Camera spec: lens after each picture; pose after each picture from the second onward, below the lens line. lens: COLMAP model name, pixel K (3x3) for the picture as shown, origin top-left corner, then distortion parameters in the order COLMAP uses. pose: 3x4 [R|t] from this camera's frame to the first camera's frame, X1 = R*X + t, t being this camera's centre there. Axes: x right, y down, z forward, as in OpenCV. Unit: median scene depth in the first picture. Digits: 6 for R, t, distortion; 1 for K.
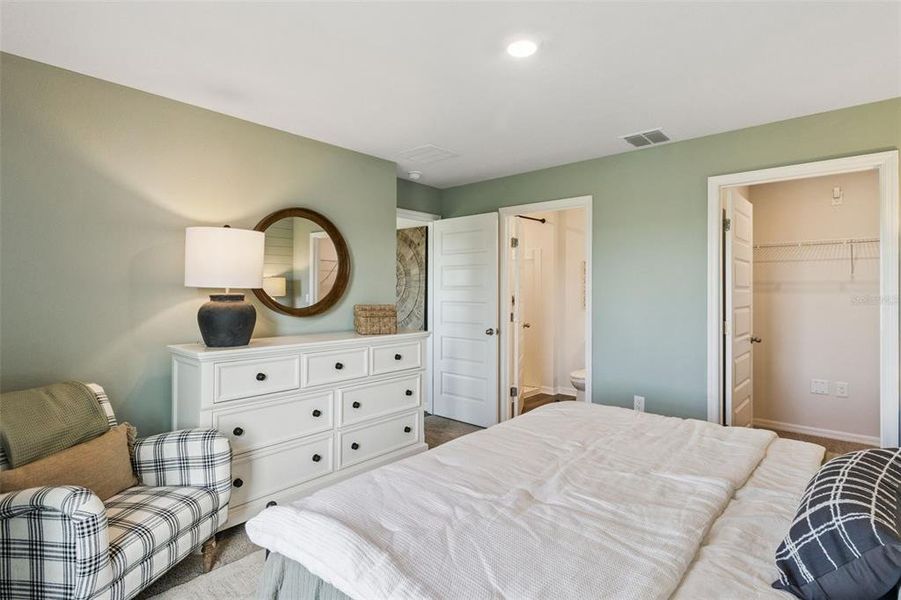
lens RADIAL K [[468.5, 0, 438.5], [0, 468.5, 287.5], [0, 0, 1]] dist [-0.000300, 0.000014]
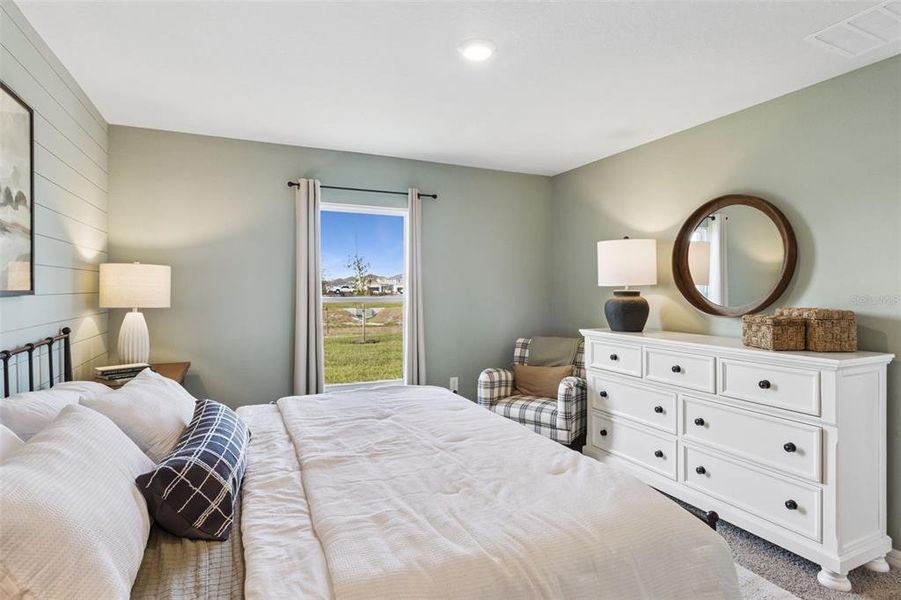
lens RADIAL K [[486.3, 0, 454.2], [0, 486.3, 287.8], [0, 0, 1]] dist [0.000373, 0.000374]
pose [[-0.409825, -0.004871, -0.912151, 0.915342], [0.003011, 0.999973, -0.006693, 0.013331], [0.912159, -0.005489, -0.409799, 1.077924]]
